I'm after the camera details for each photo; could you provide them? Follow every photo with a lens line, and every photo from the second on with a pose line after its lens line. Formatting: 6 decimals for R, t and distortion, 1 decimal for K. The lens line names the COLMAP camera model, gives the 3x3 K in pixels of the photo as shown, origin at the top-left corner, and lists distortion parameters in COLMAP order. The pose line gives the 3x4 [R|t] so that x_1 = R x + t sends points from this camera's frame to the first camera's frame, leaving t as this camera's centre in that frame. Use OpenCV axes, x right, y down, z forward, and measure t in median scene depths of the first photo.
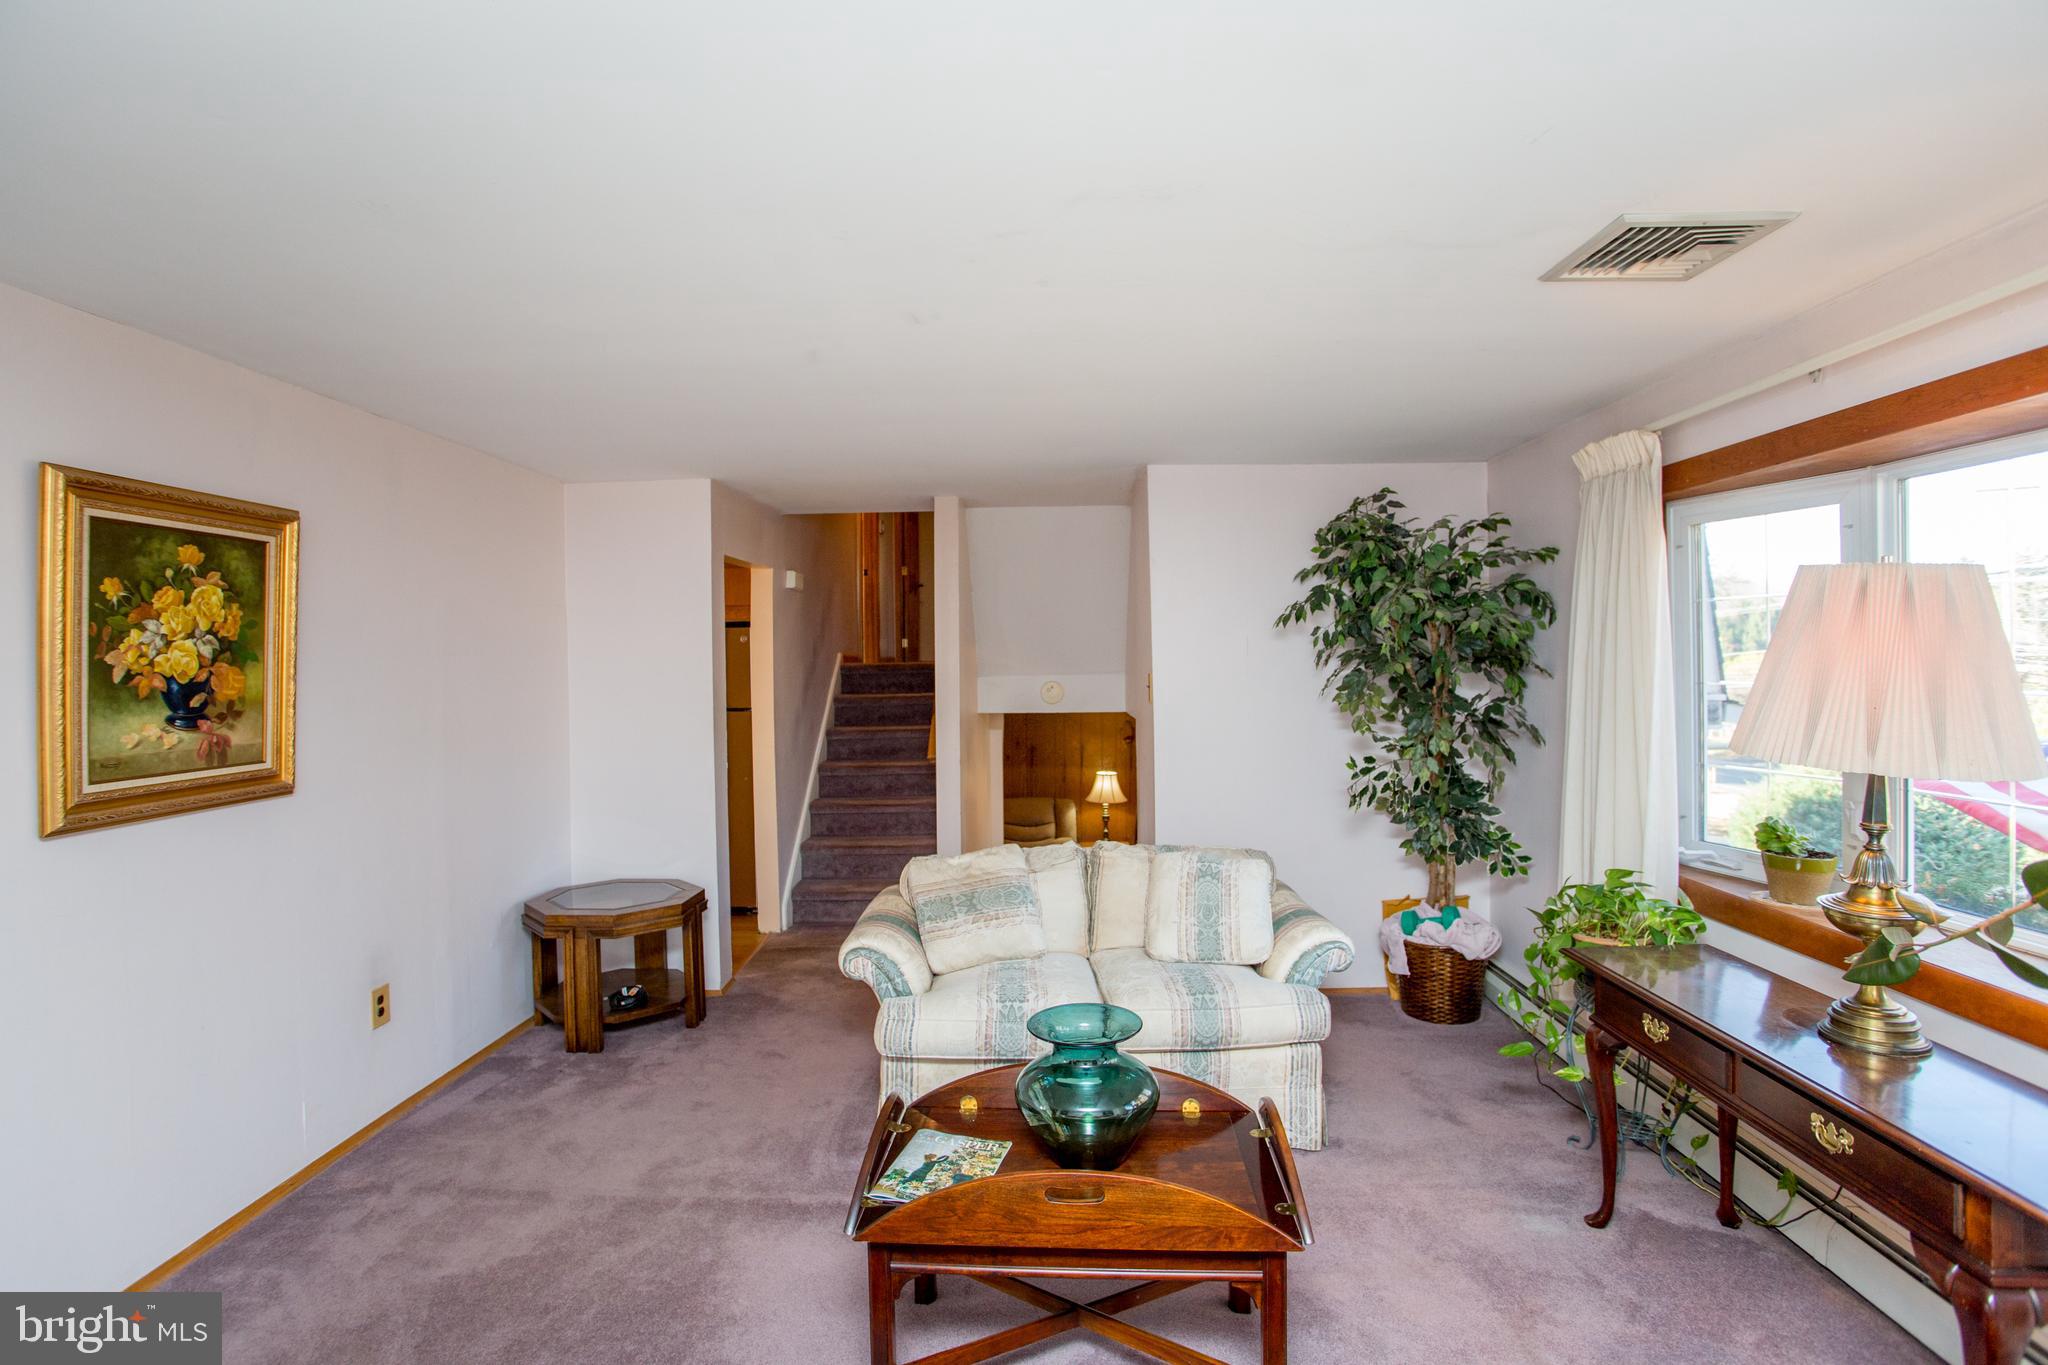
lens RADIAL K [[994.6, 0, 1012.1], [0, 994.6, 673.6], [0, 0, 1]] dist [-0.074779, 0.032737]
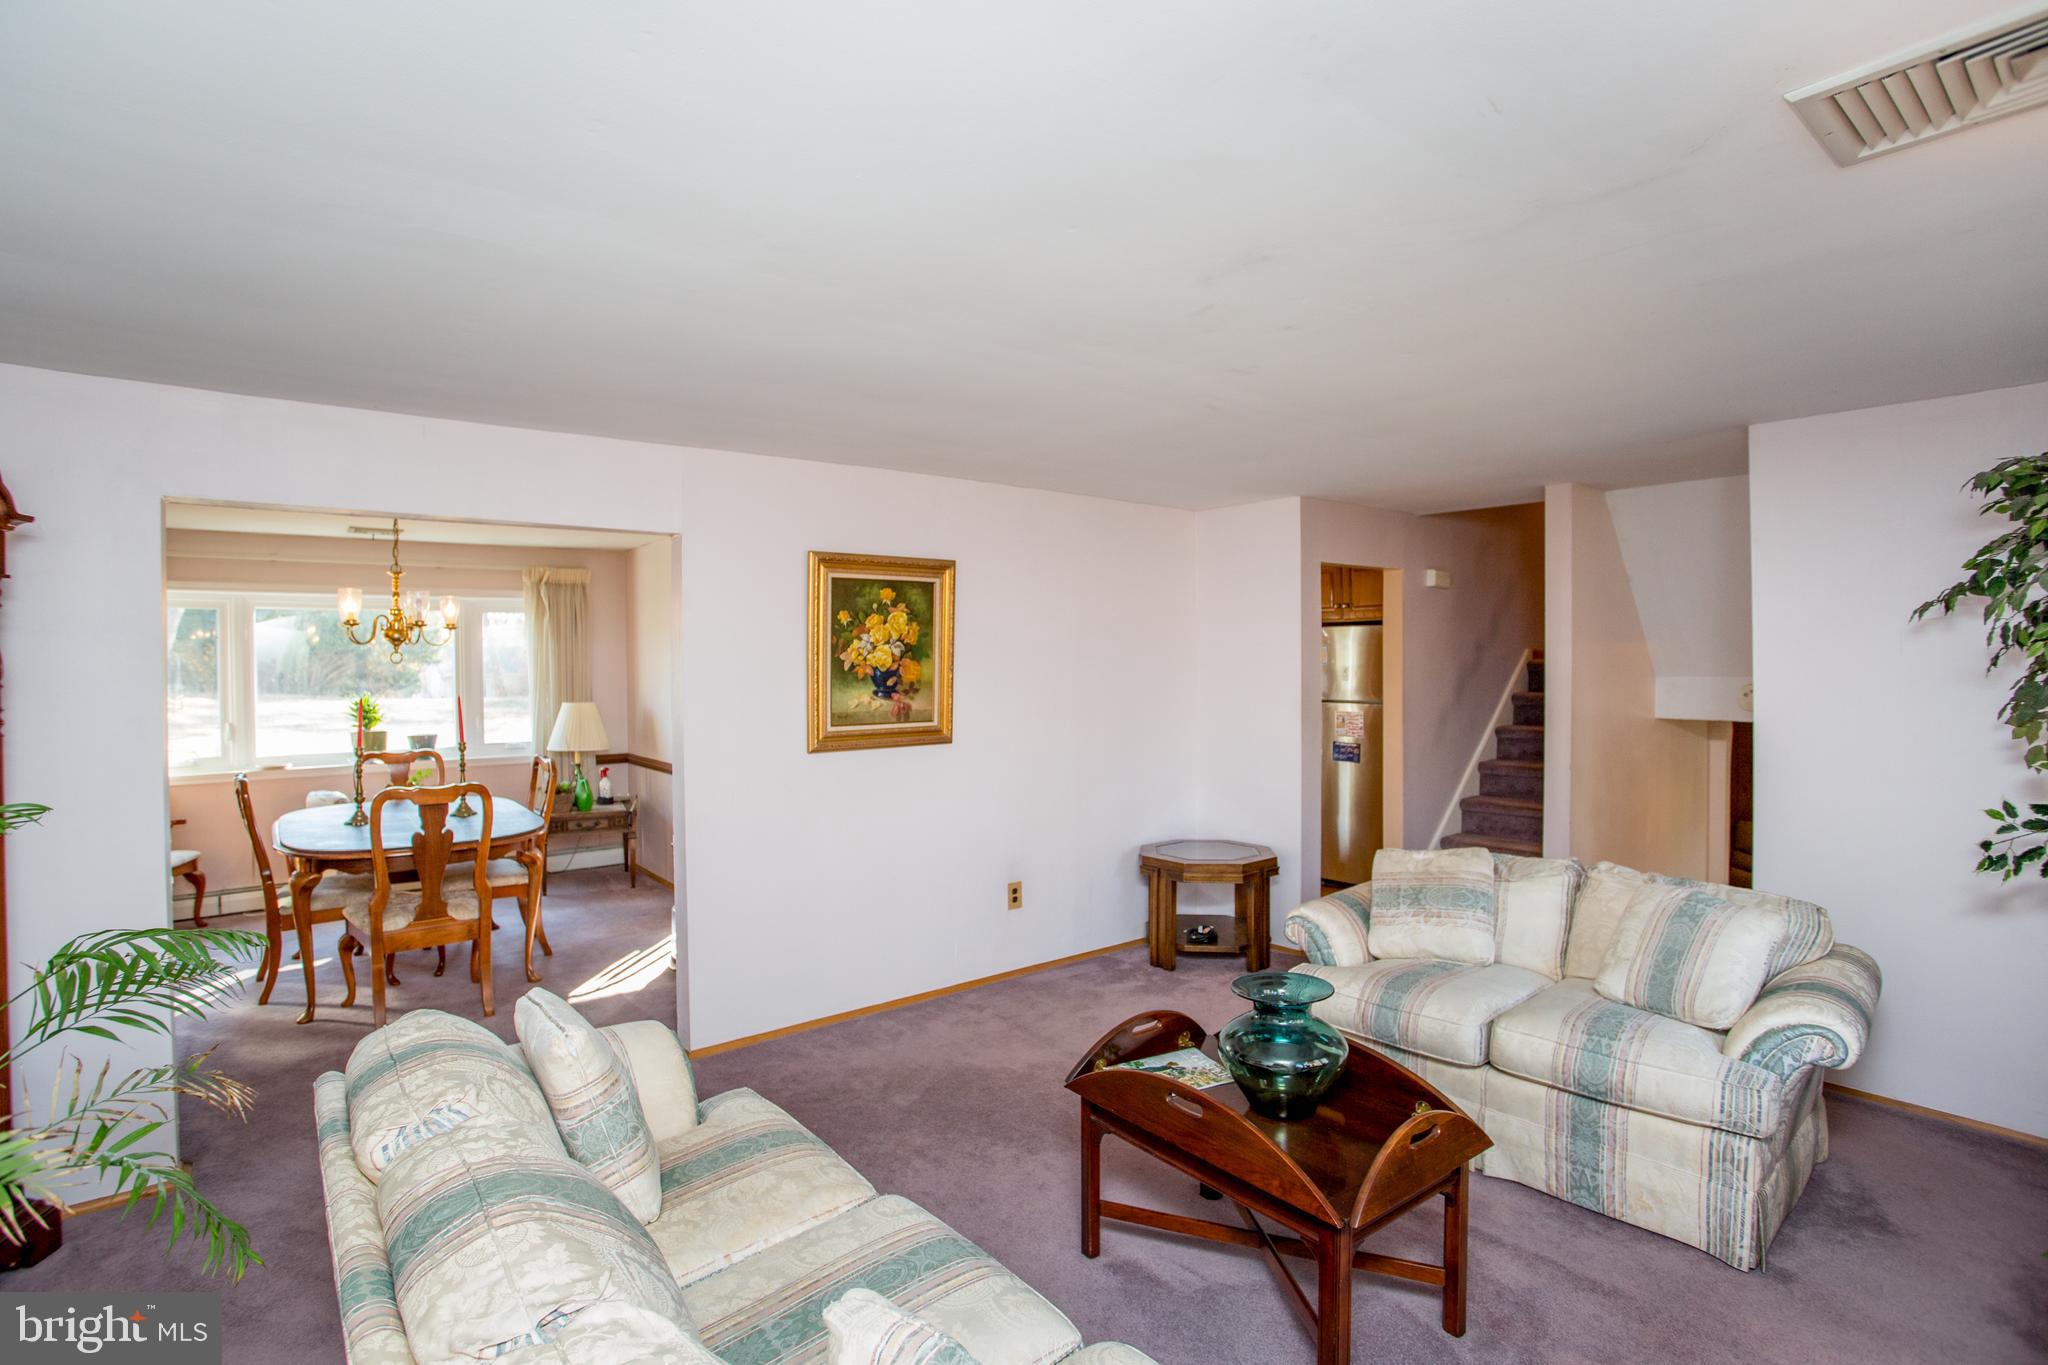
lens RADIAL K [[994.6, 0, 1012.1], [0, 994.6, 673.6], [0, 0, 1]] dist [-0.074779, 0.032737]
pose [[0.656752, 0.018832, -0.753871, 0.572349], [-0.011225, 0.999822, 0.015197, -0.013728], [0.754023, -0.001518, 0.656846, 0.023610]]
